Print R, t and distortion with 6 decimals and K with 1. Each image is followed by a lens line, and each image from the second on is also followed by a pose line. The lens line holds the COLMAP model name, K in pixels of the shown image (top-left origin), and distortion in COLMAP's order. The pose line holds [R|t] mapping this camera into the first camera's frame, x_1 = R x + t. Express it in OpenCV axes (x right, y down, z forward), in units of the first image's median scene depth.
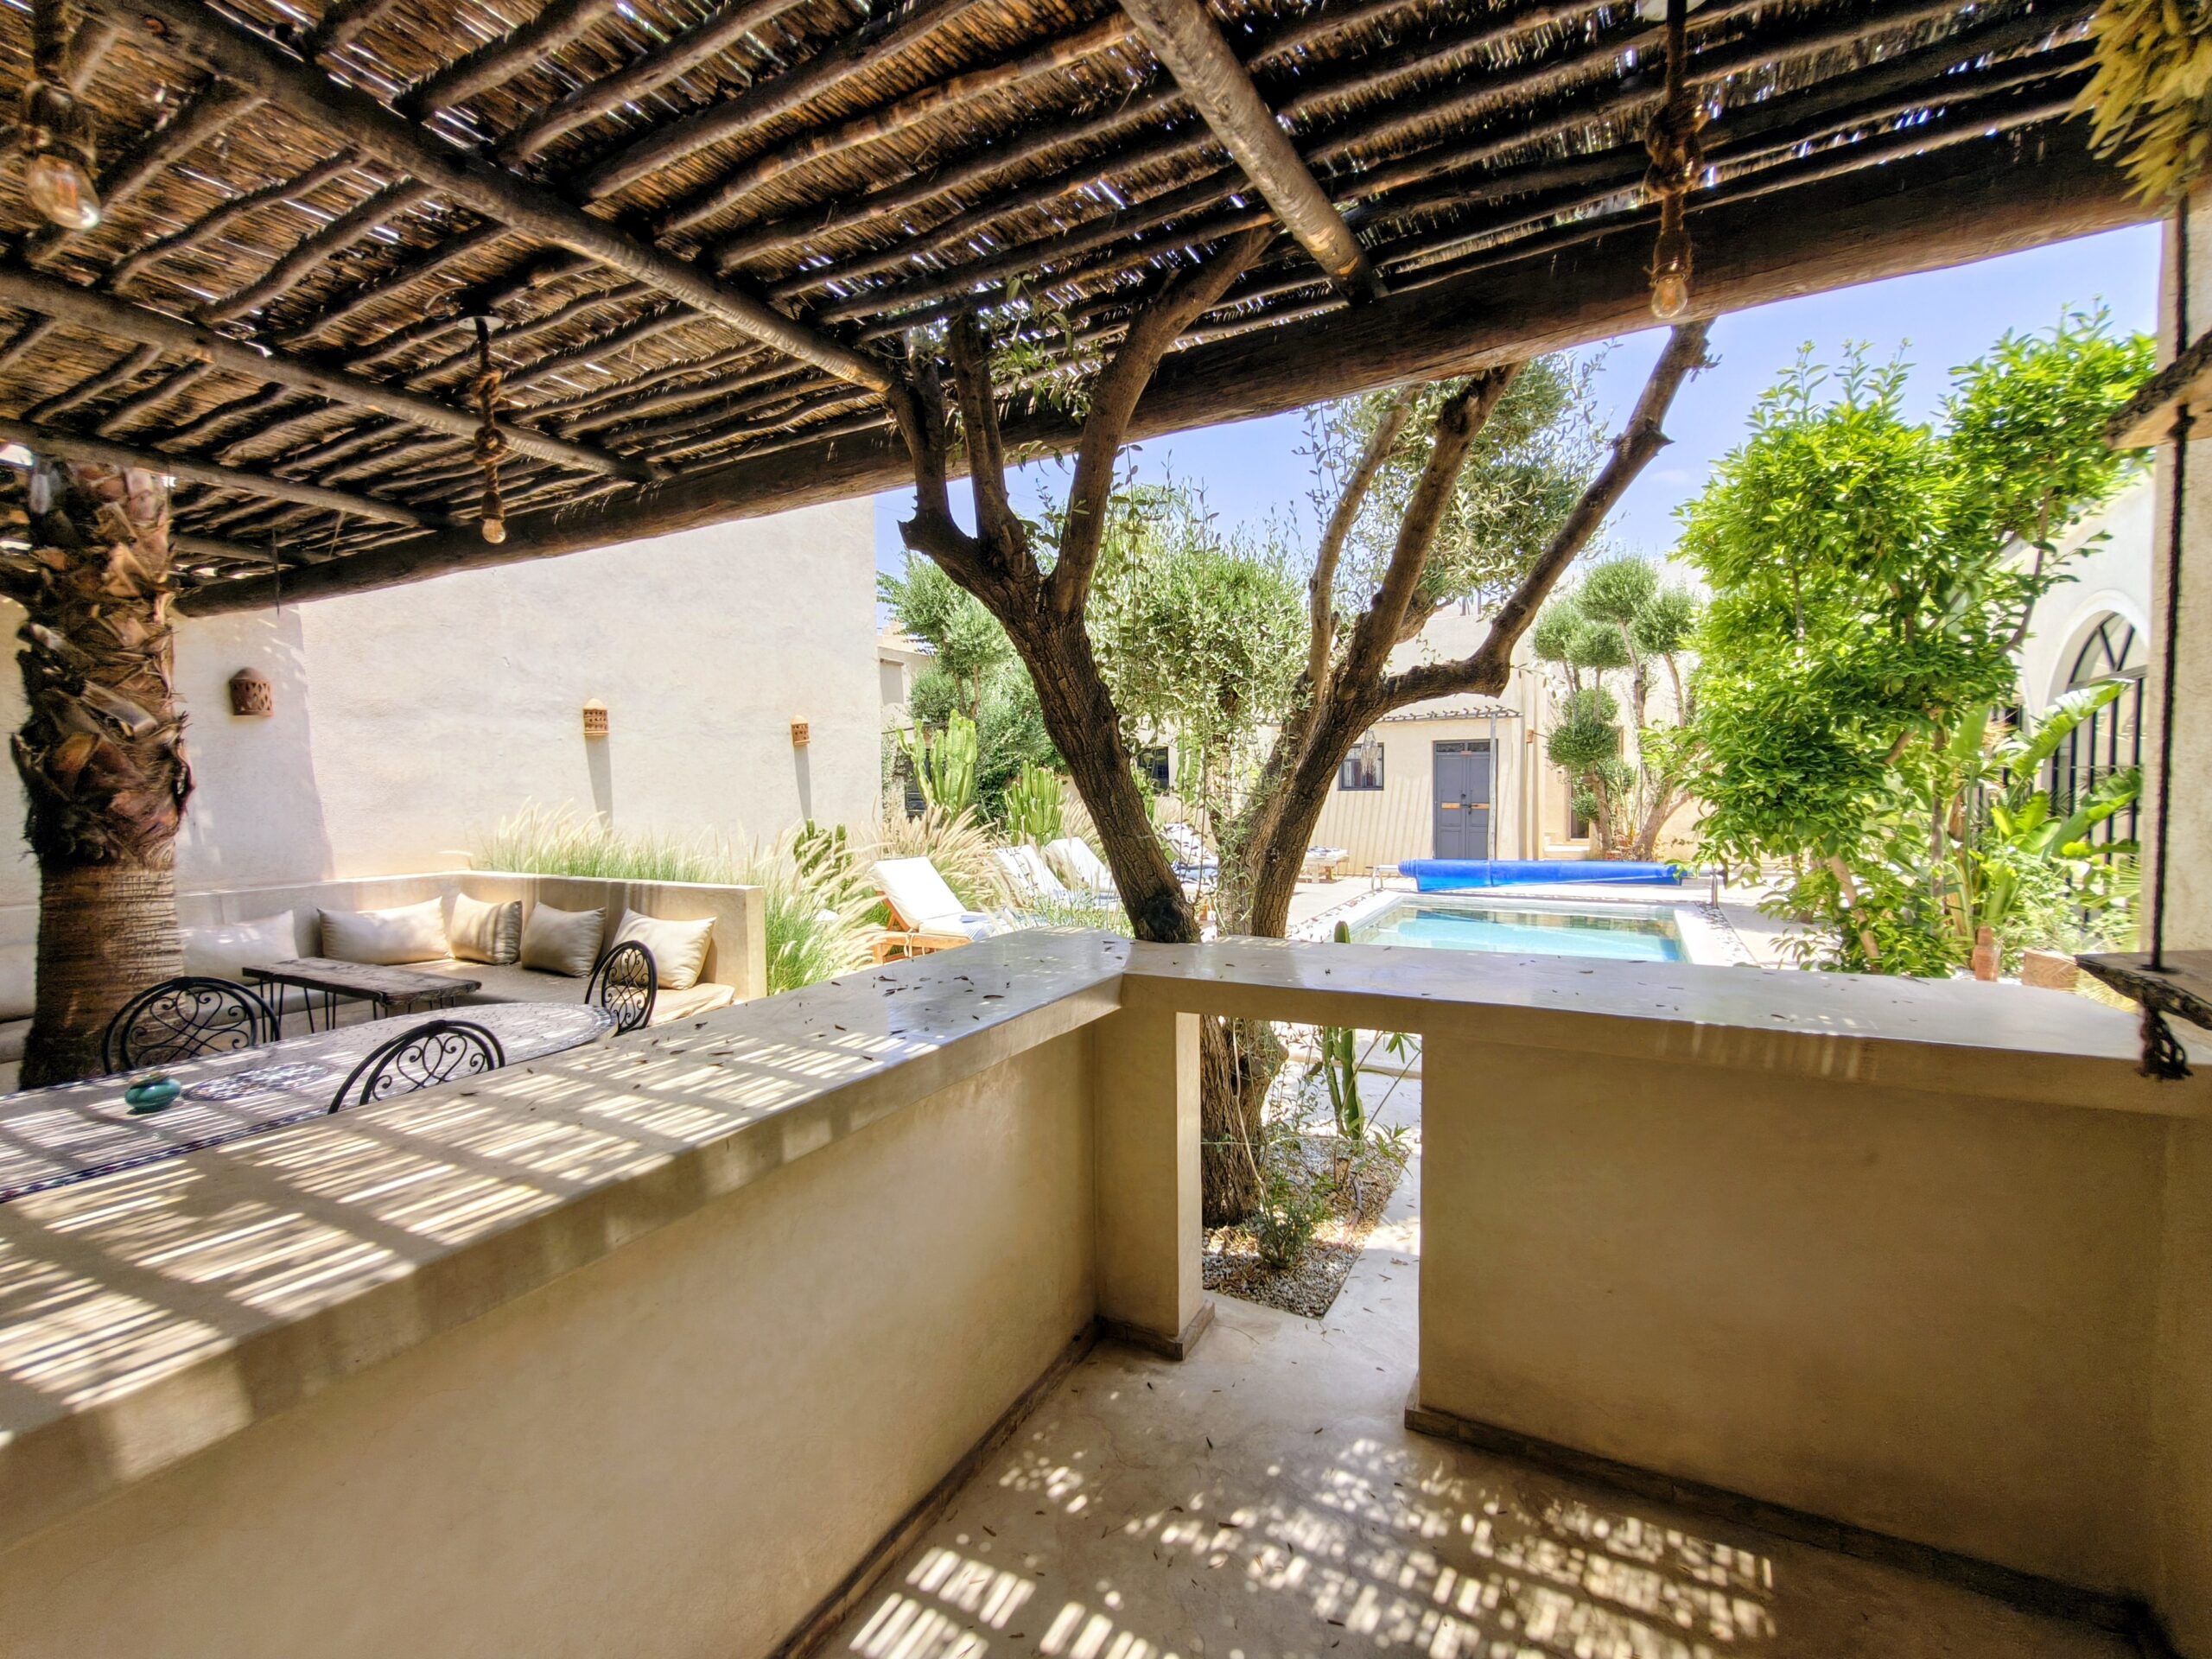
lens RADIAL K [[956.0, 0, 1104.9], [0, 956.0, 825.3], [0, 0, 1]] dist [0.003040, -0.001302]
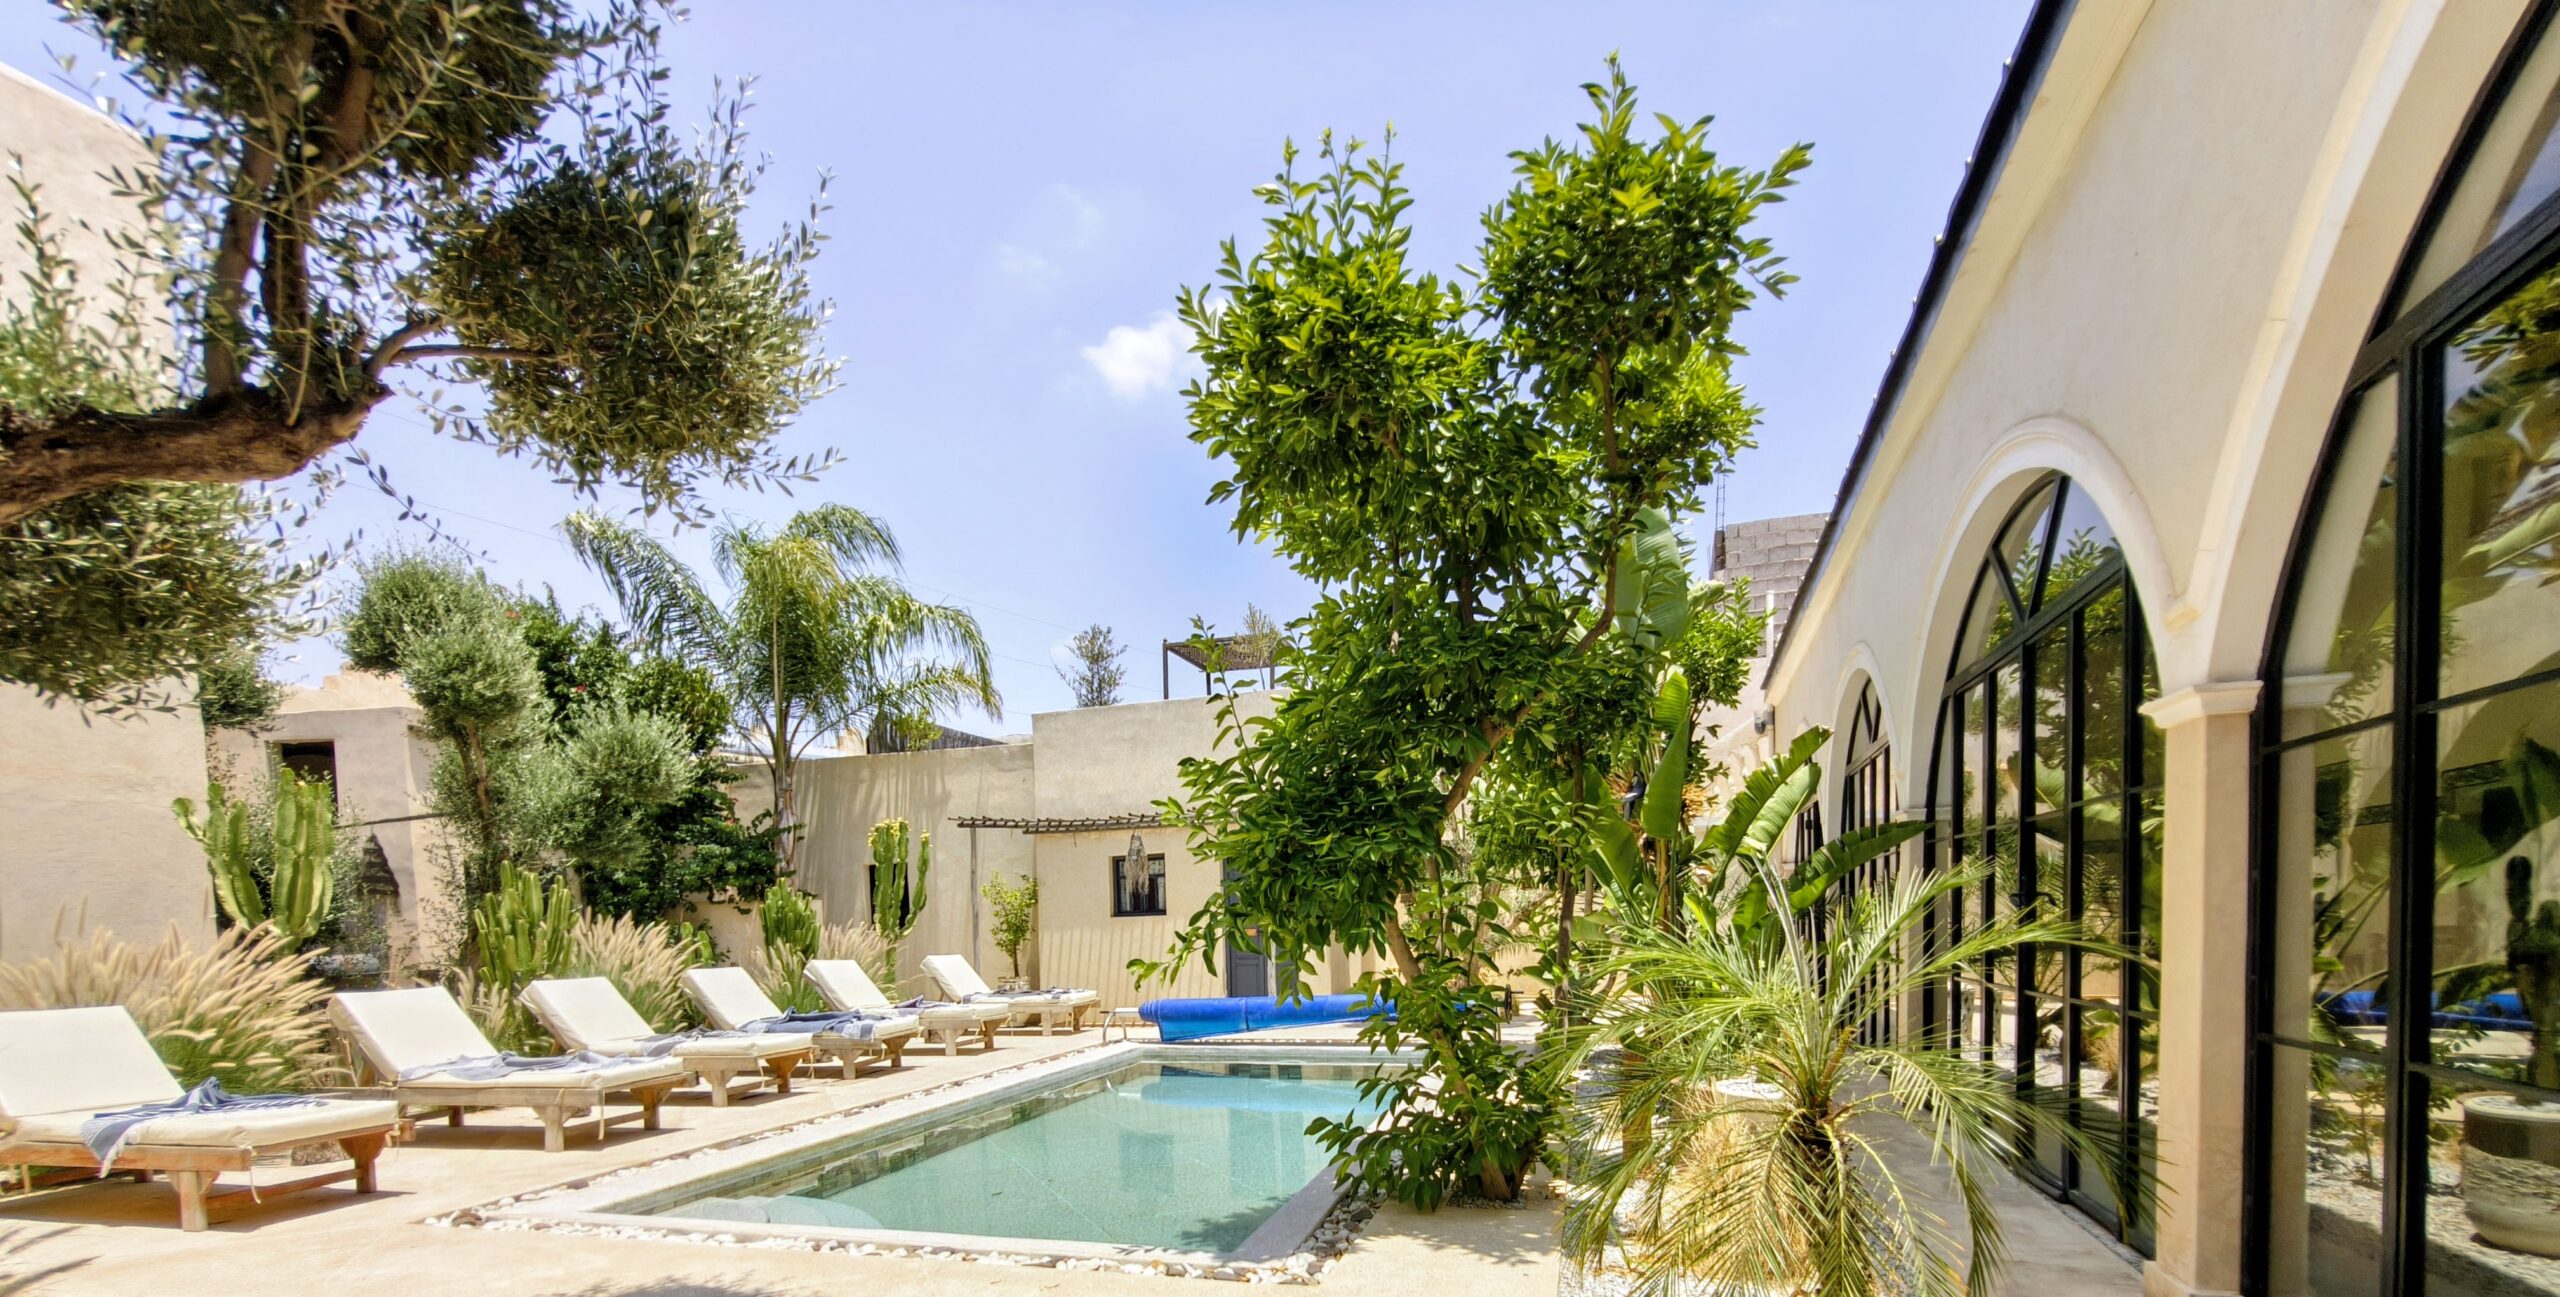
lens RADIAL K [[1120.2, 0, 1284.6], [0, 1120.2, 967.9], [0, 0, 1]] dist [0.001805, 0.000285]
pose [[0.973715, -0.021159, 0.226785, 0.262643], [0.023807, 0.999677, -0.008947, 0.024913], [-0.226523, 0.014111, 0.973904, 0.134541]]
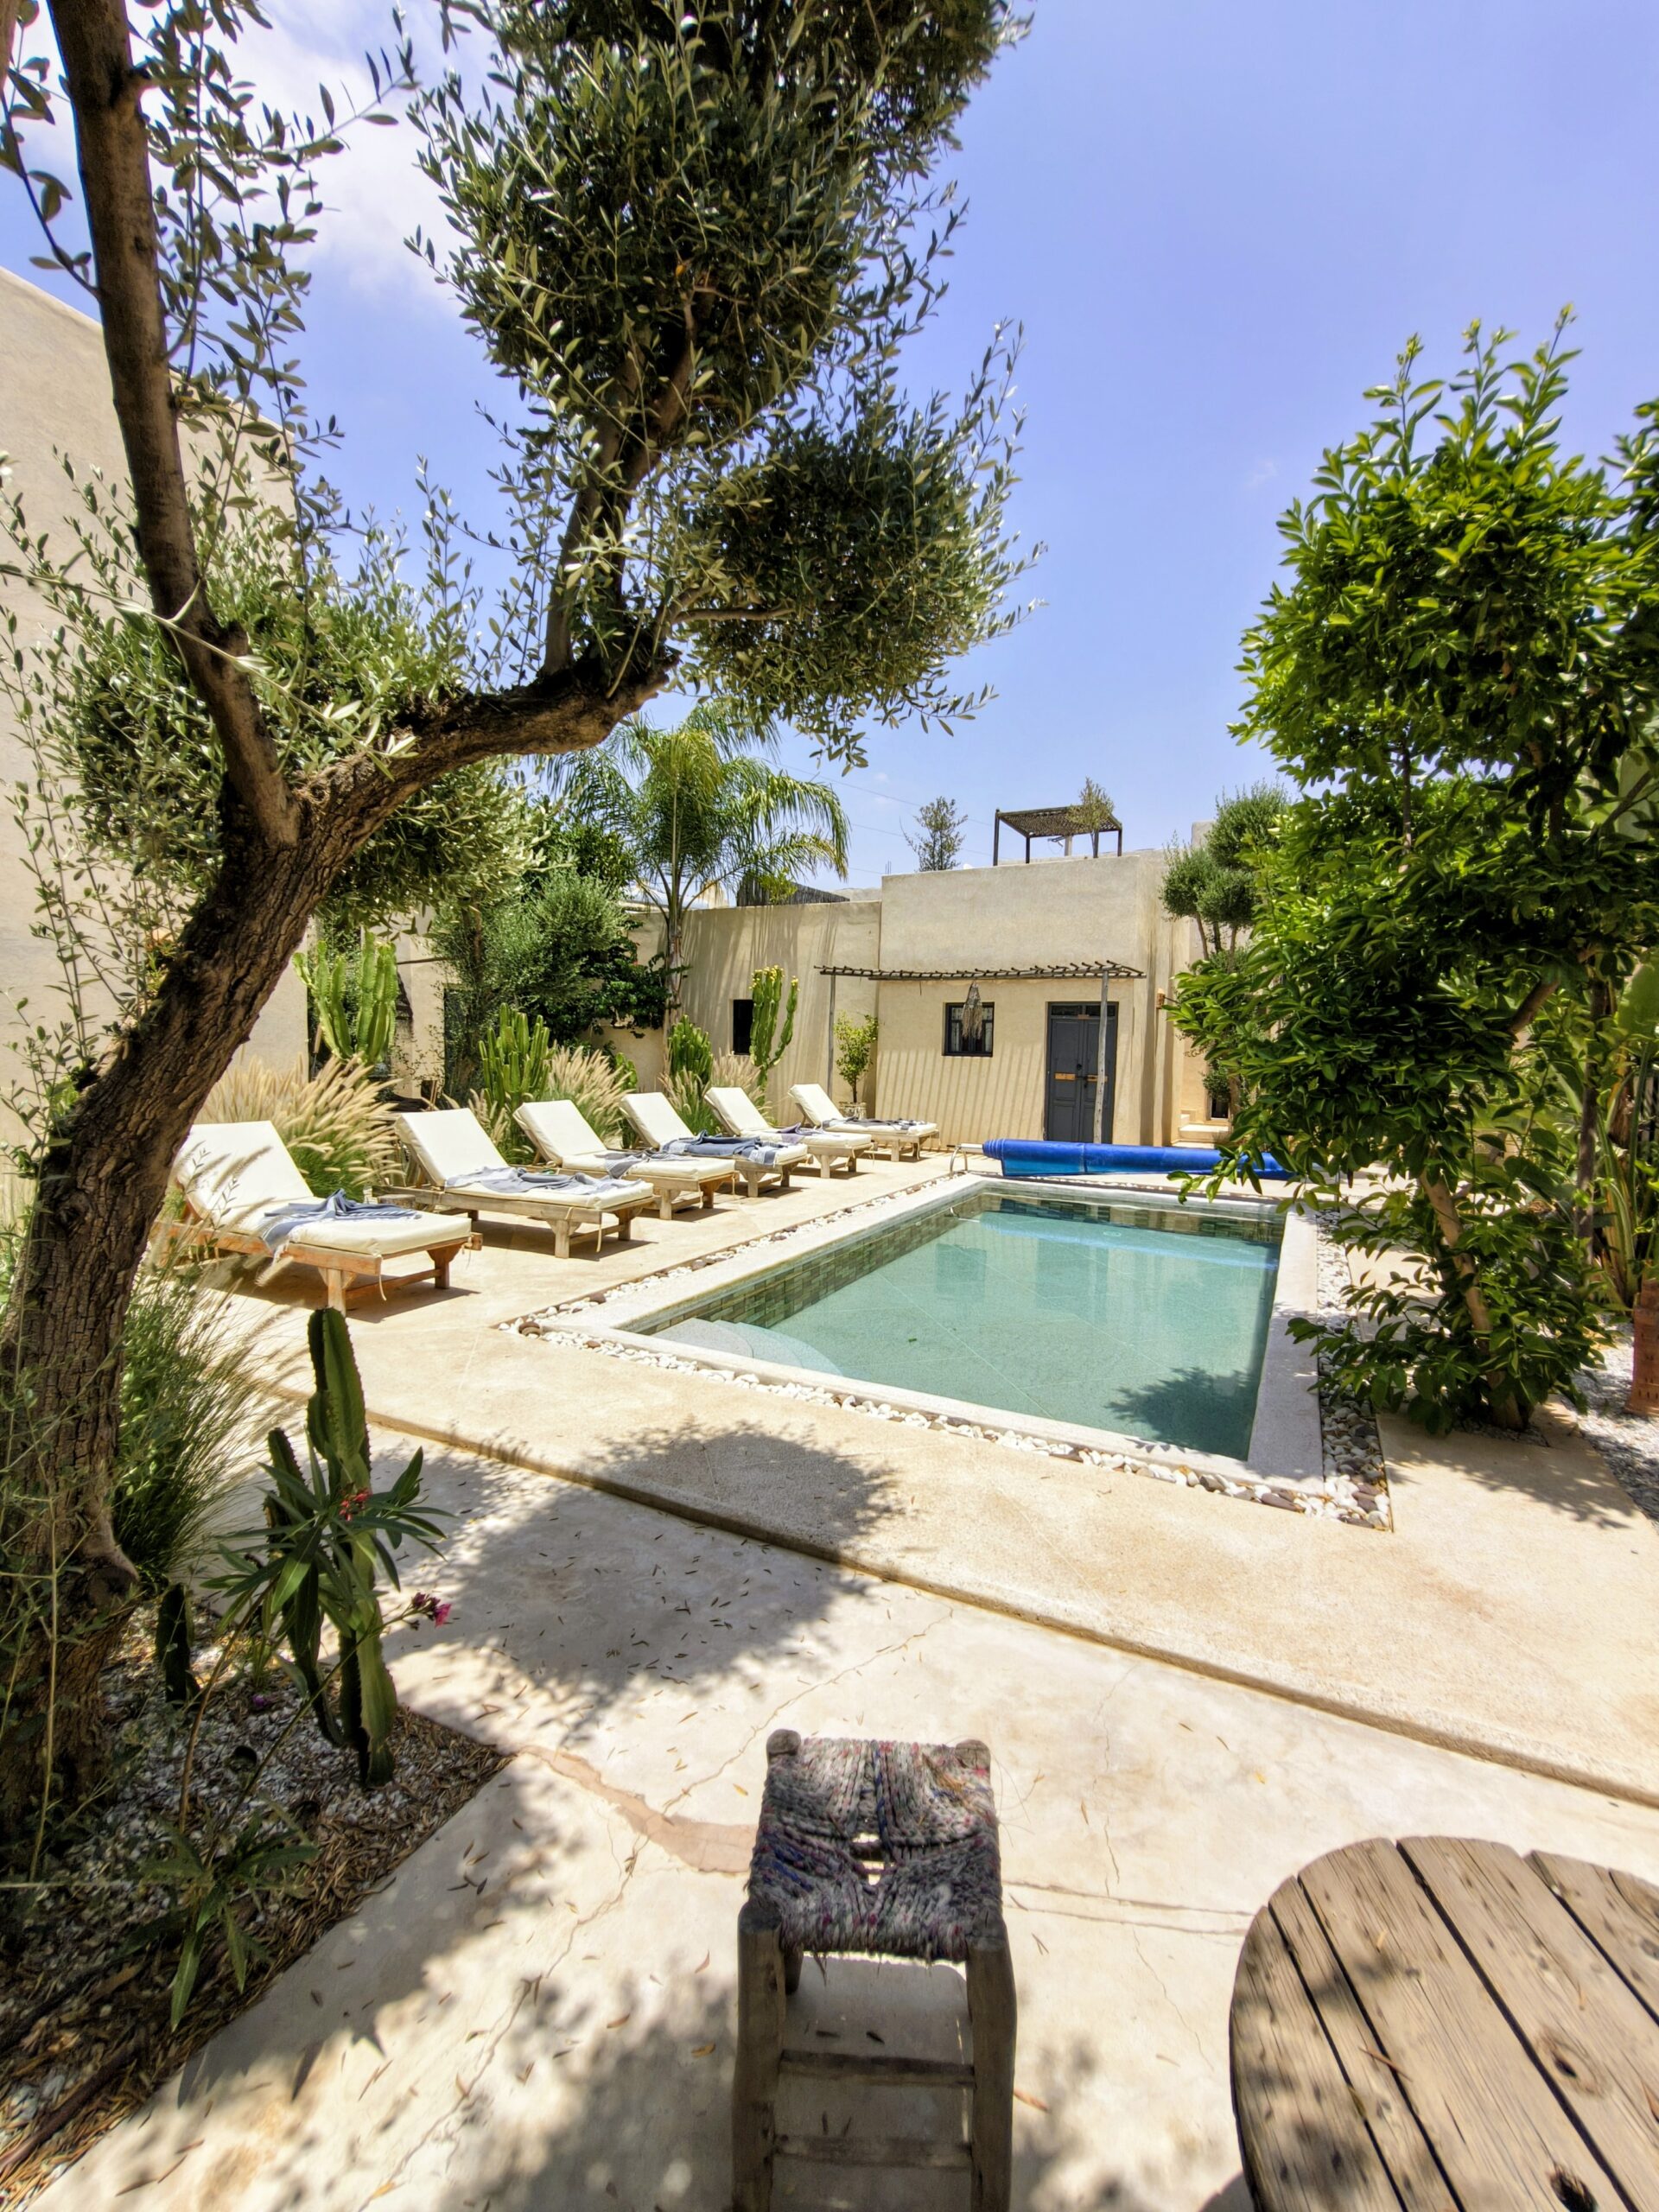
lens RADIAL K [[956.0, 0, 822.6], [0, 956.0, 1102.0], [0, 0, 1]] dist [0.003040, -0.001302]
pose [[0.999136, 0.033131, 0.025088, 0.170587], [-0.033551, 0.999301, 0.016511, -0.006628], [-0.024523, -0.017338, 0.999549, 0.185507]]
